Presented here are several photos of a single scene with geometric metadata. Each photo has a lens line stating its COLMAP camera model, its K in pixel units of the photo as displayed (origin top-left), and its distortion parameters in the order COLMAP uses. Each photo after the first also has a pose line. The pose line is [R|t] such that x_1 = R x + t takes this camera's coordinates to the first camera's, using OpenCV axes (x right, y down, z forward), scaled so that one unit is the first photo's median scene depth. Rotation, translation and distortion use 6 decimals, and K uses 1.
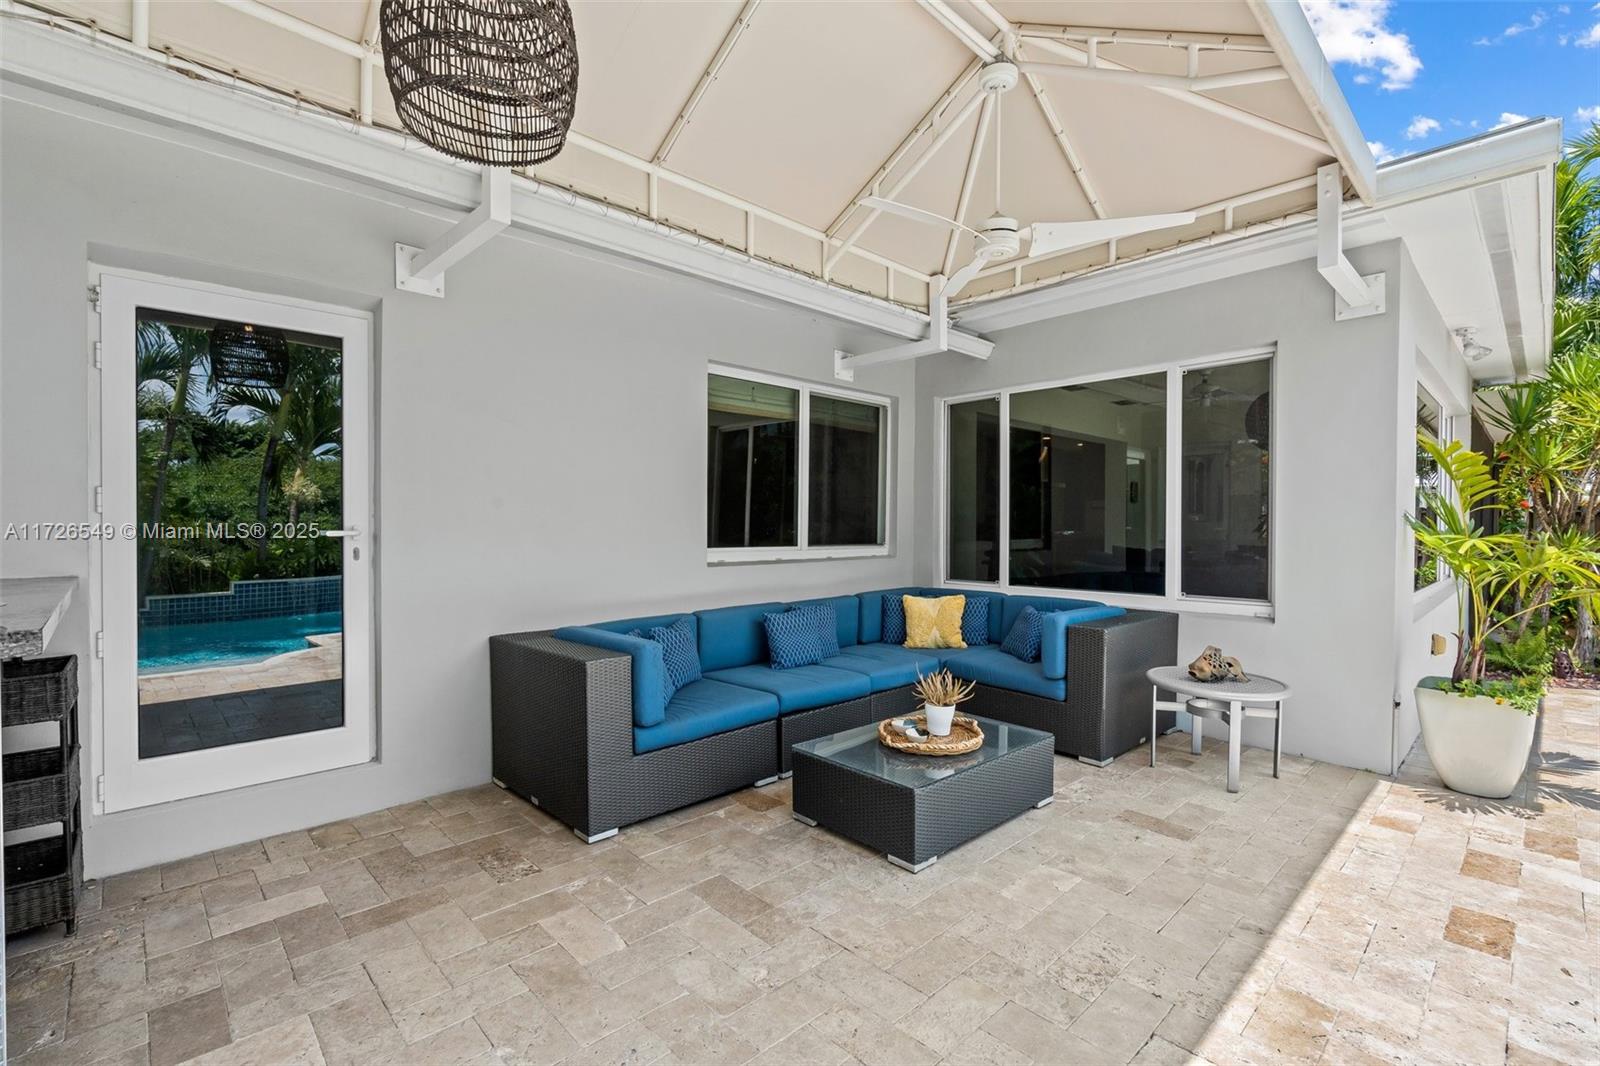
lens RADIAL K [[706.9, 0, 800.0], [0, 706.9, 533.0], [0, 0, 1]] dist [0.003207, 0.000795]
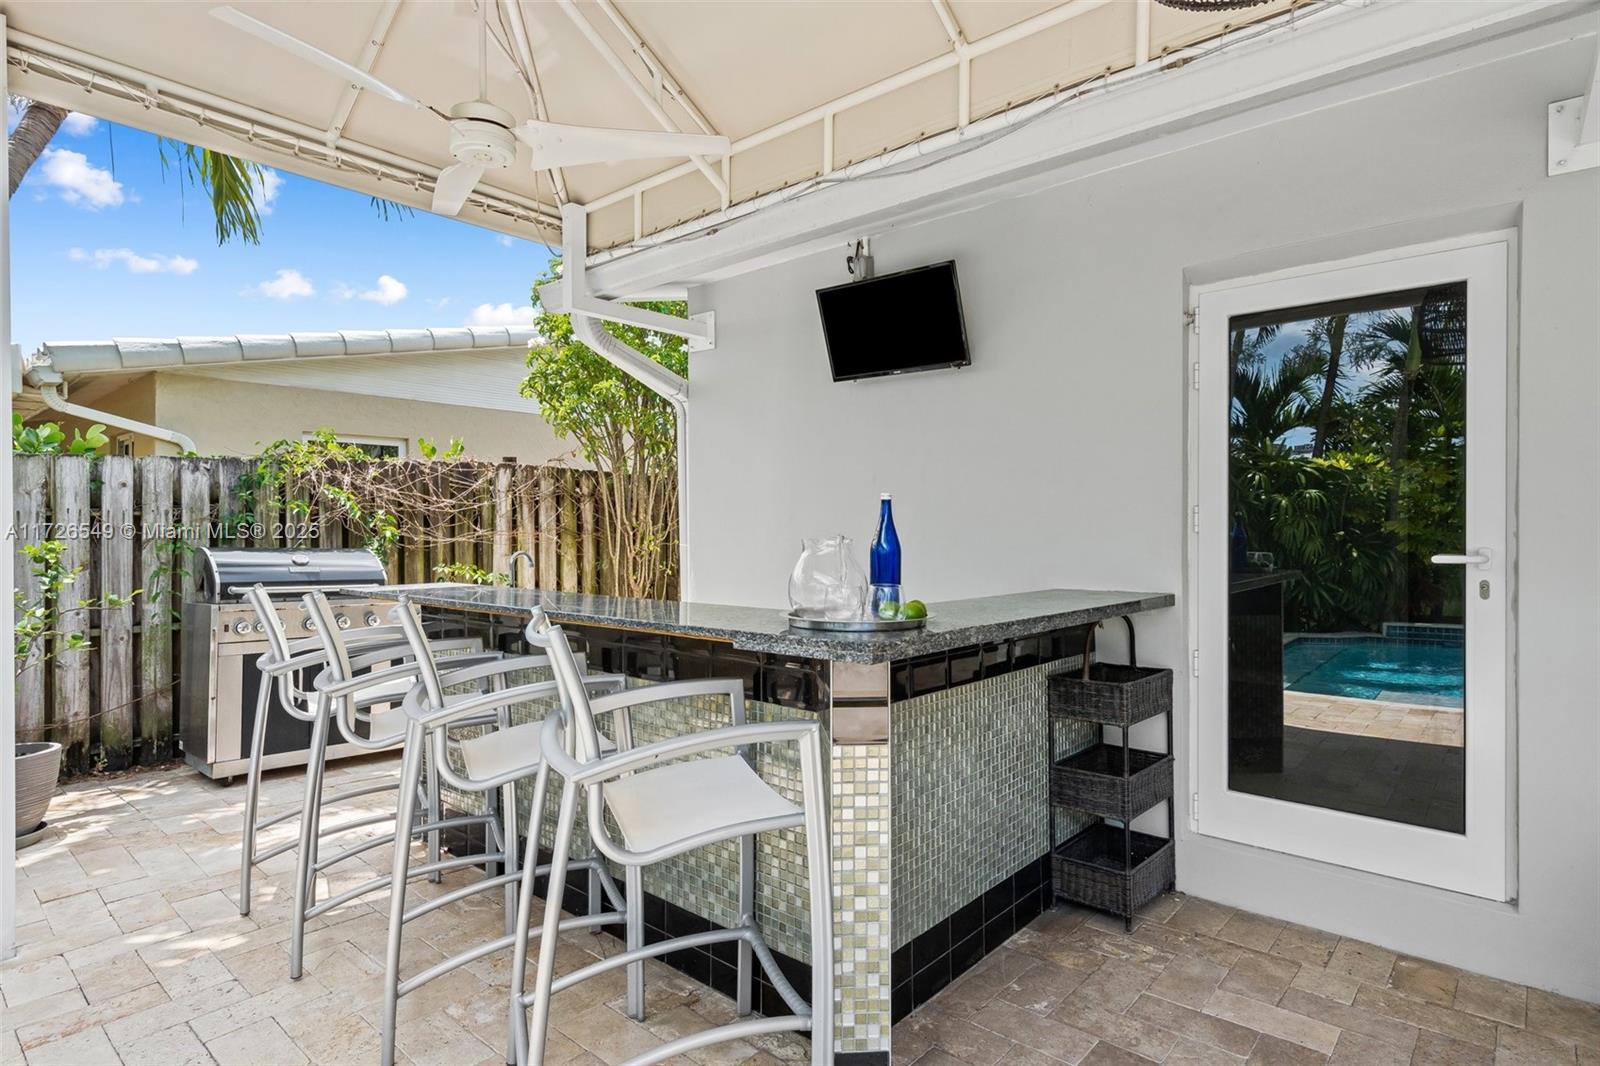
lens RADIAL K [[849.0, 0, 800.0], [0, 849.0, 533.0], [0, 0, 1]] dist [0.002058, 0.001071]
pose [[0.093842, 0.004628, -0.995576, 0.150080], [-0.011383, 0.999929, 0.003576, -0.024057], [0.995522, 0.010997, 0.093888, 0.307613]]
